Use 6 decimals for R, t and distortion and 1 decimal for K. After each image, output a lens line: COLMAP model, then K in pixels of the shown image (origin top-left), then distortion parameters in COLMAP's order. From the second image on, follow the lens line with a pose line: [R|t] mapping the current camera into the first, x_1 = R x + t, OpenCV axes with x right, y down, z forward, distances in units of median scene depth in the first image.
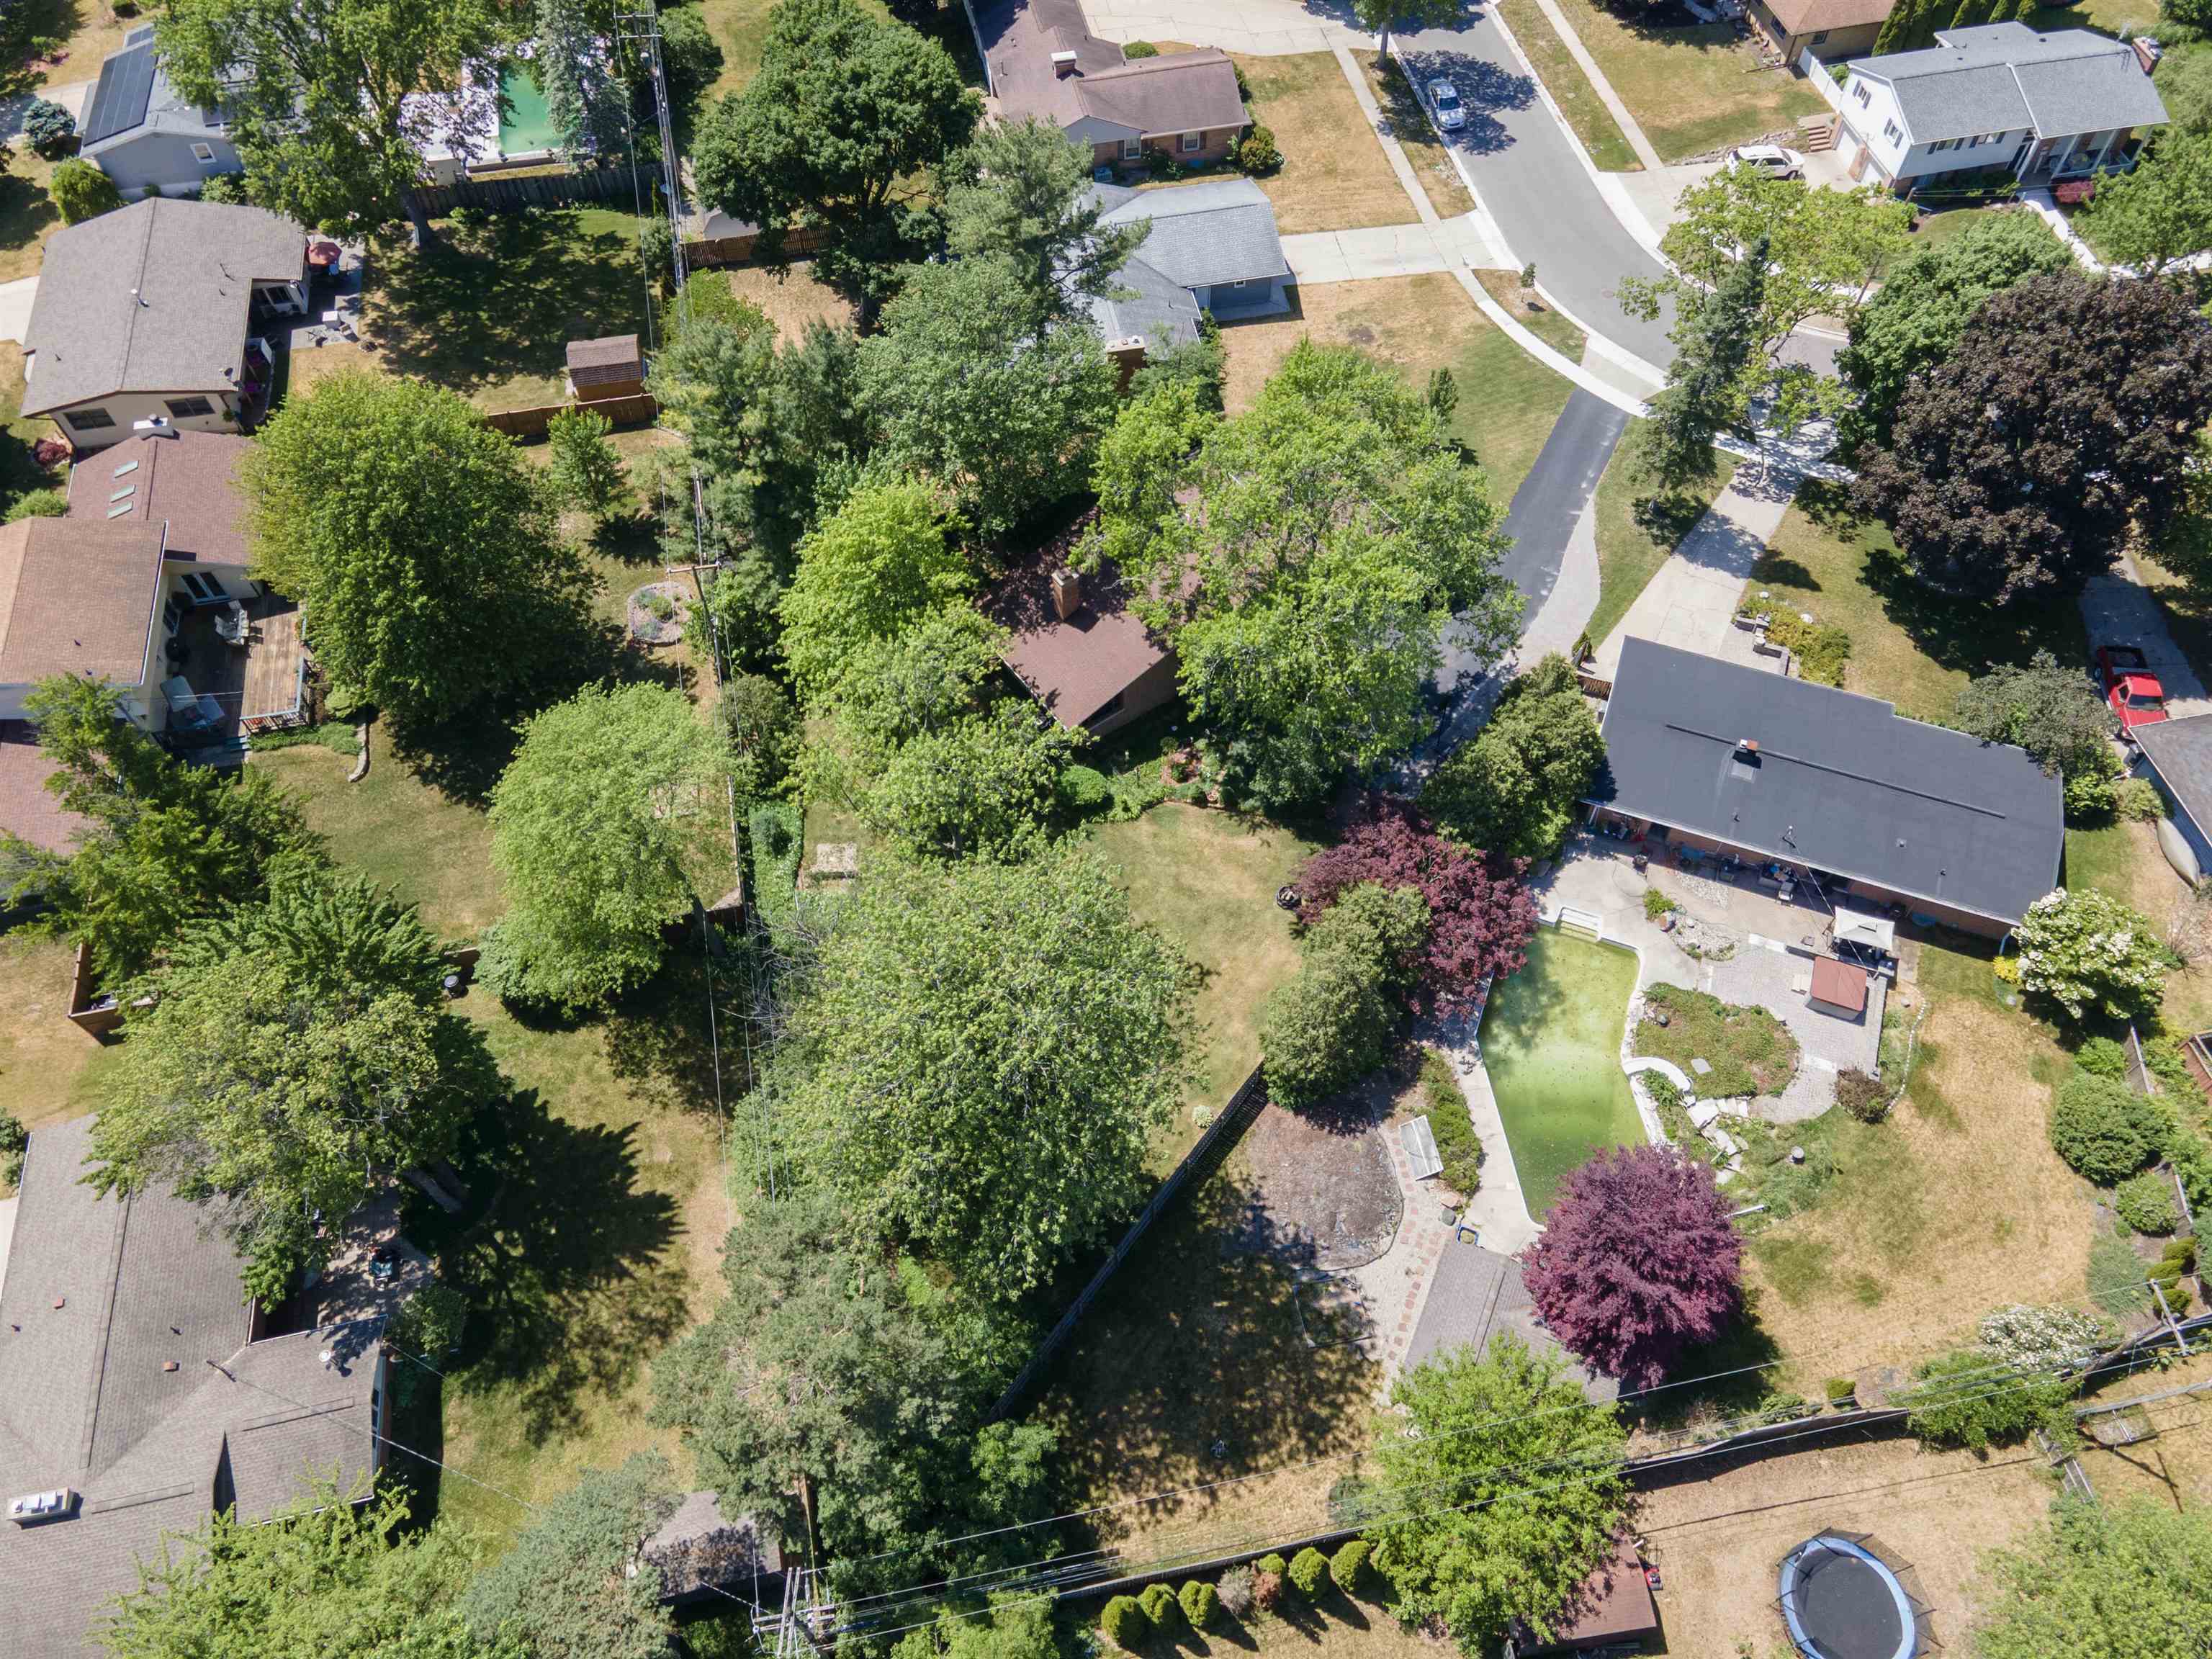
lens RADIAL K [[1639.0, 0, 1106.0], [0, 1639.0, 829.5], [0, 0, 1]] dist [0.041959, 0.009751]
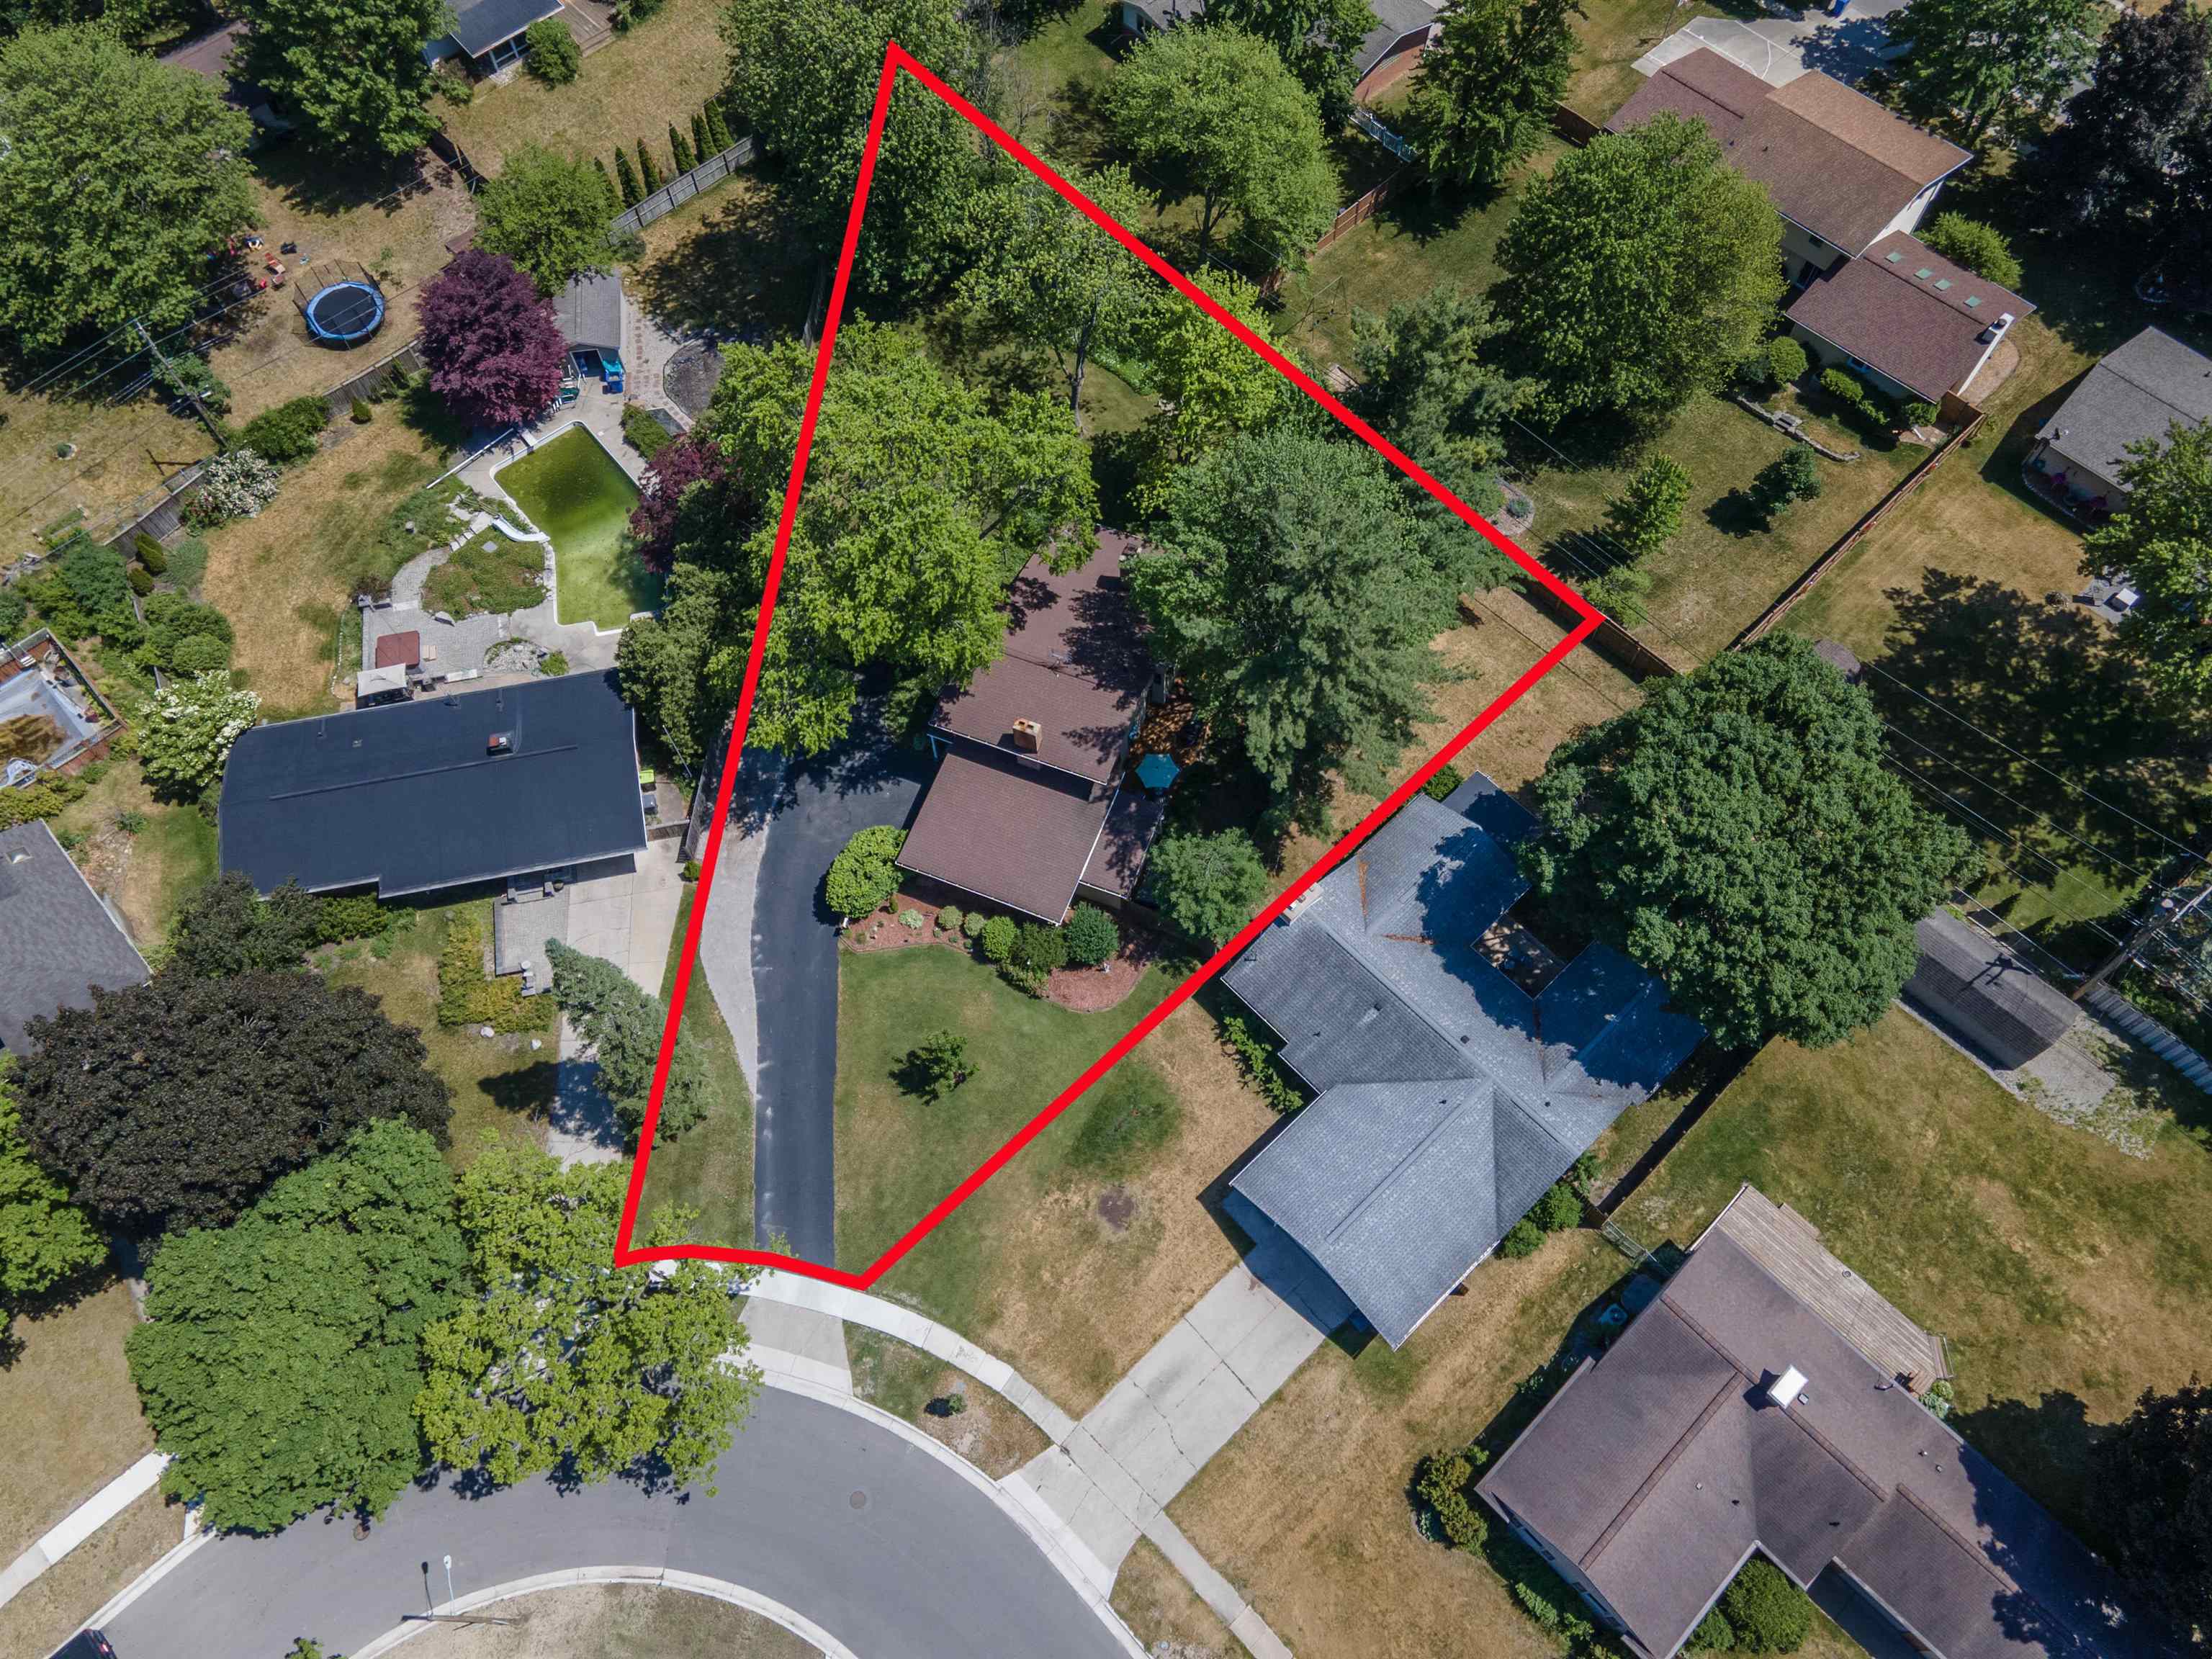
lens RADIAL K [[1639.0, 0, 1106.0], [0, 1639.0, 829.5], [0, 0, 1]] dist [0.041959, 0.009751]
pose [[-0.847621, 0.481298, -0.223364, 0.321827], [-0.417119, -0.344234, 0.841139, -1.147049], [0.327949, 0.806136, 0.492538, 0.647681]]
